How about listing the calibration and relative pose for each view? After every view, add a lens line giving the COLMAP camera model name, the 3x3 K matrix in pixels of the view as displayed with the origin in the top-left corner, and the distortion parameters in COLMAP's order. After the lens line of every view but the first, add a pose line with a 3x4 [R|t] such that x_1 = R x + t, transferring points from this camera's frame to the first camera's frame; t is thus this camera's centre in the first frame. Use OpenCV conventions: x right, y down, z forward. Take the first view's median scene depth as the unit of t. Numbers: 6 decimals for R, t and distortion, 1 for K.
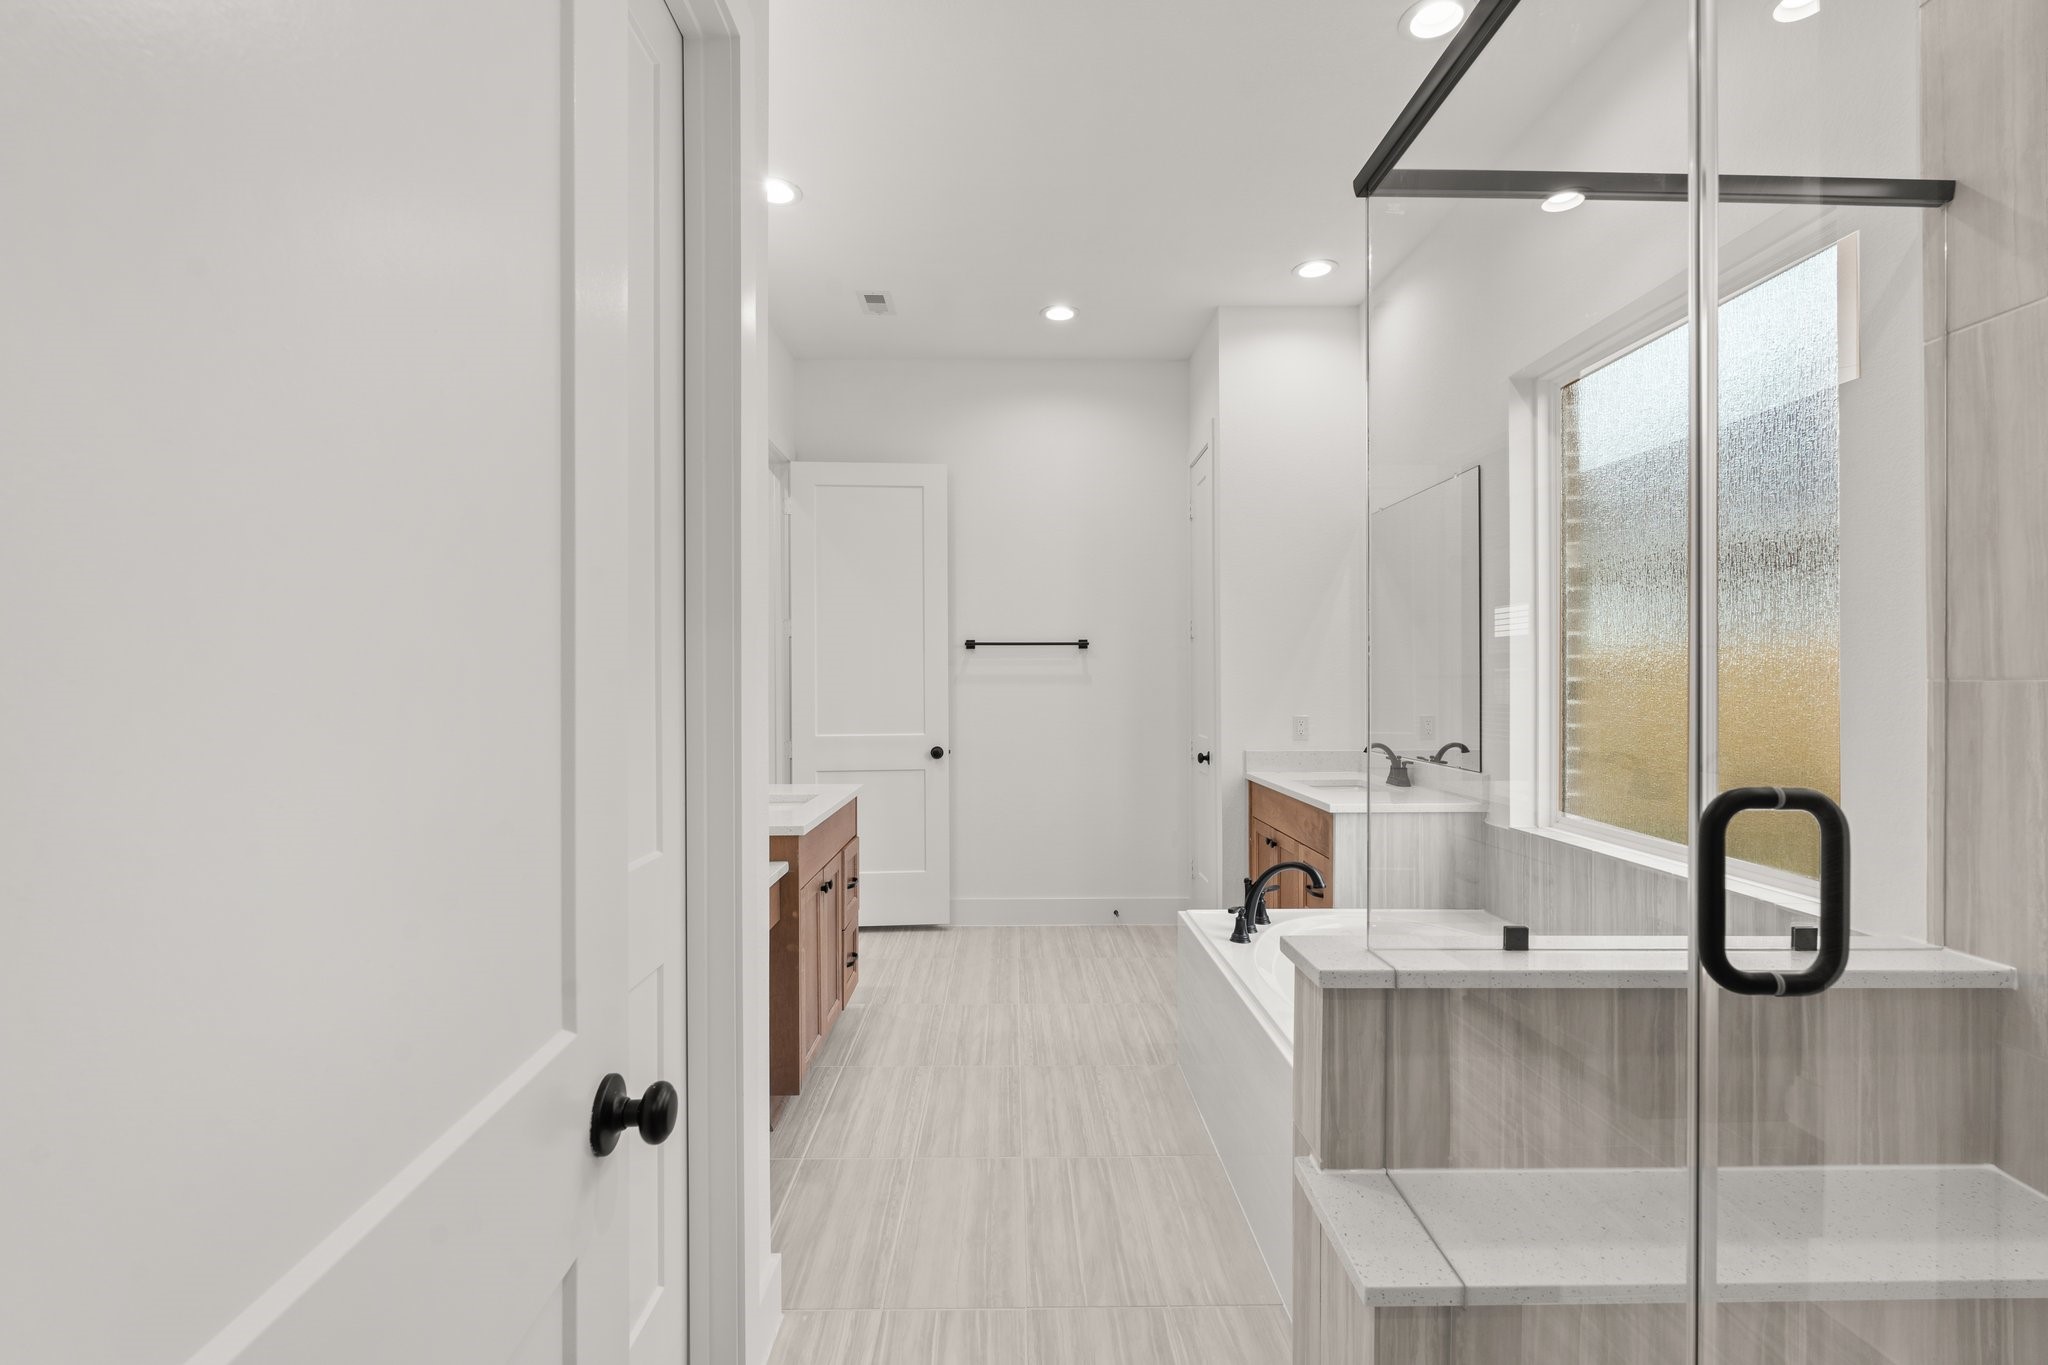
lens RADIAL K [[920.8, 0, 1022.3], [0, 920.8, 683.8], [0, 0, 1]] dist [0.003050, 0.000314]
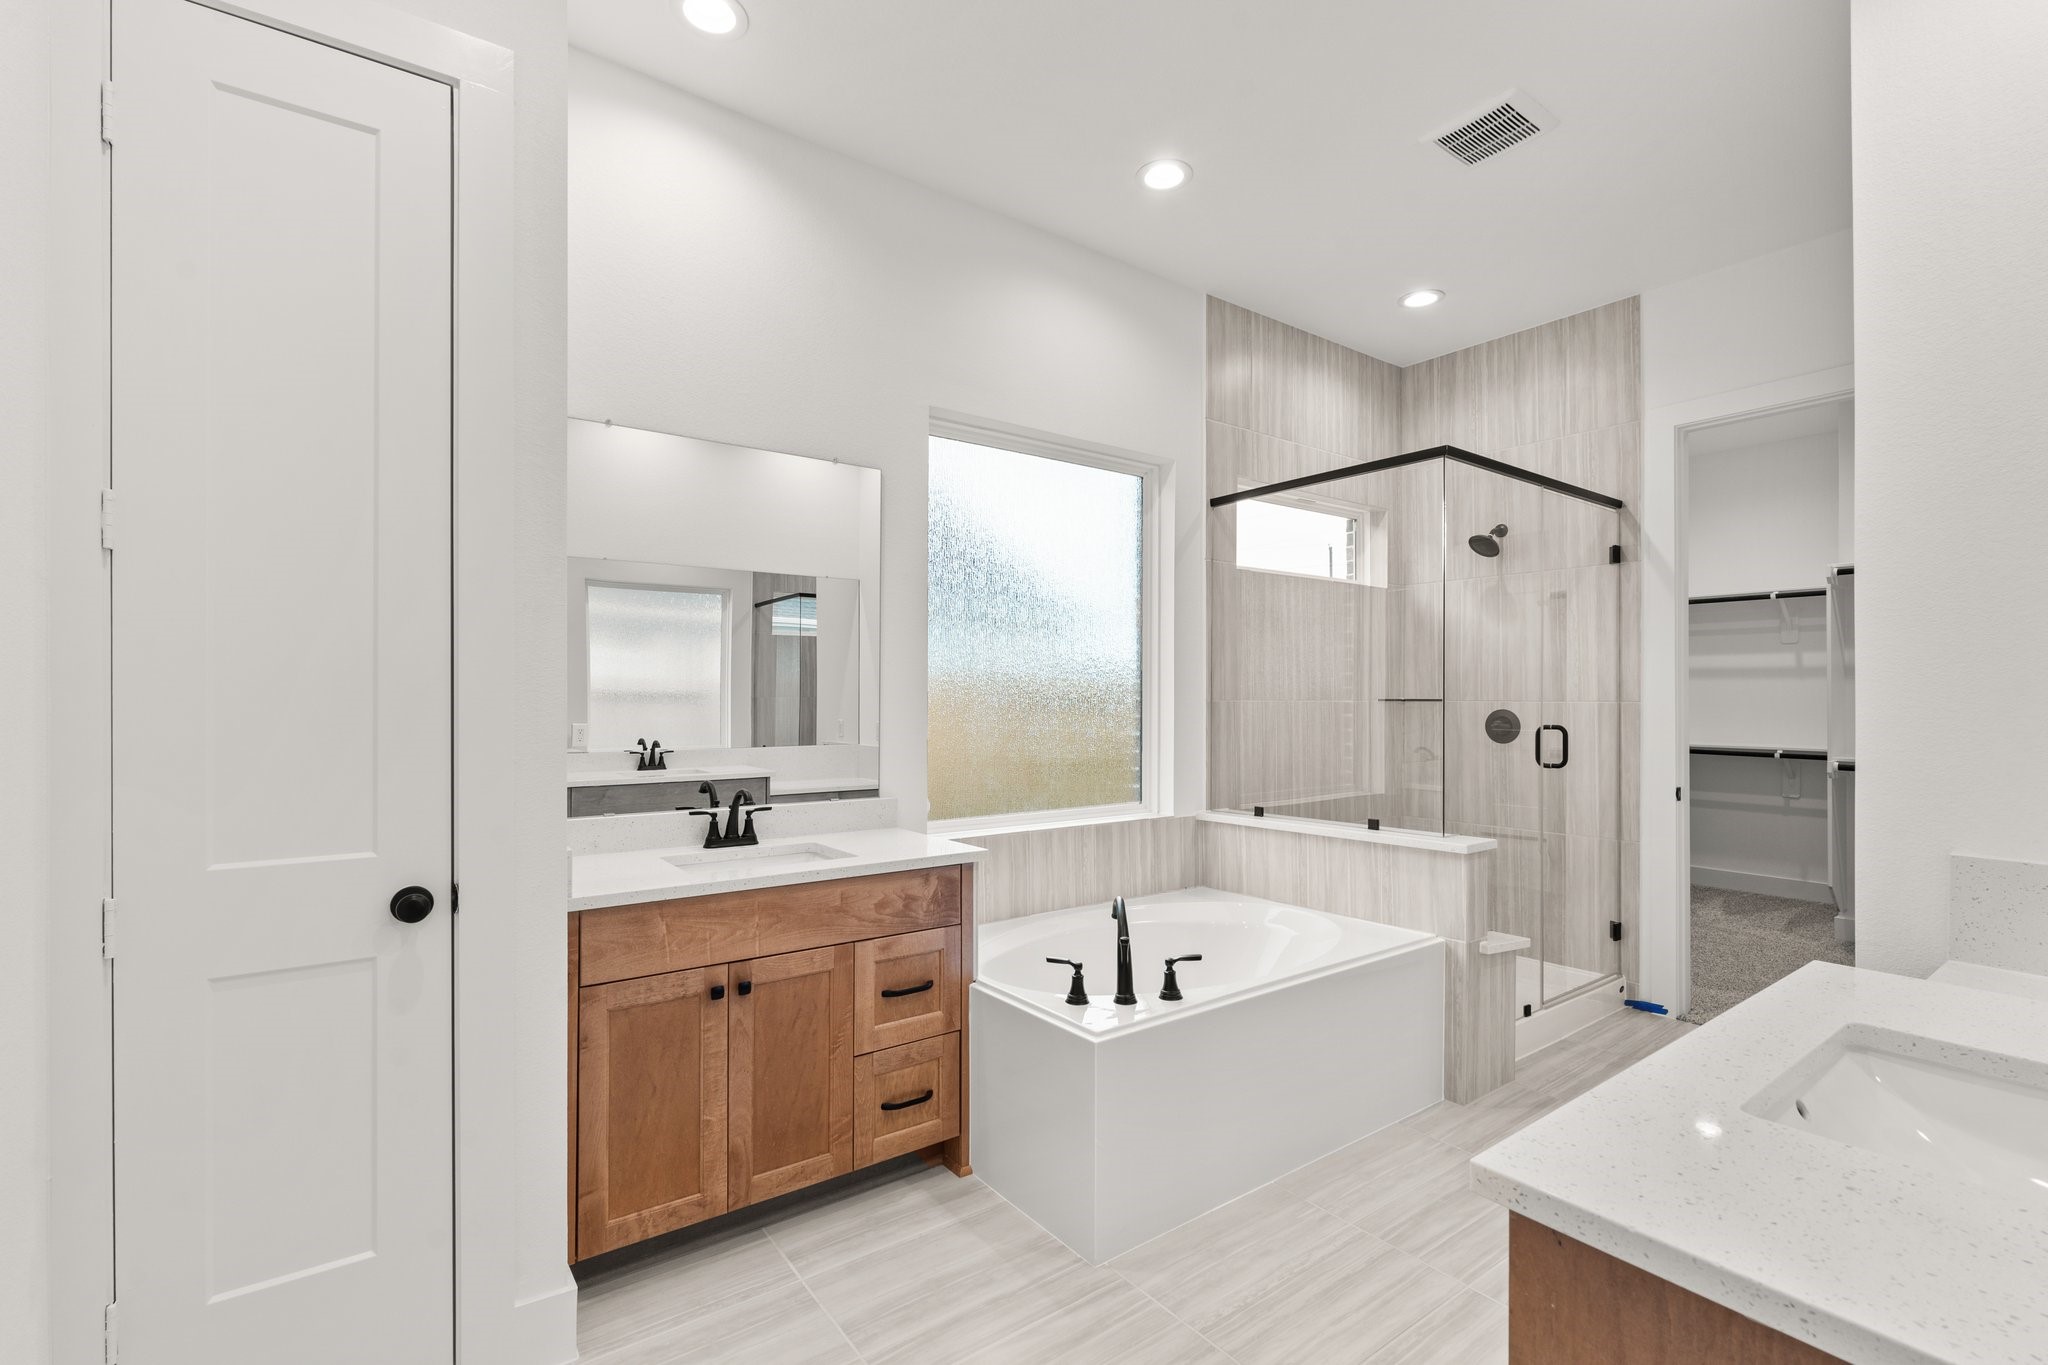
lens RADIAL K [[920.8, 0, 1015.2], [0, 920.8, 695.0], [0, 0, 1]] dist [0.003050, 0.000314]
pose [[-0.585557, 0.001640, 0.810629, -0.407089], [-0.003219, 0.999985, -0.004348, -0.004621], [-0.810625, -0.005156, -0.585544, 1.717098]]
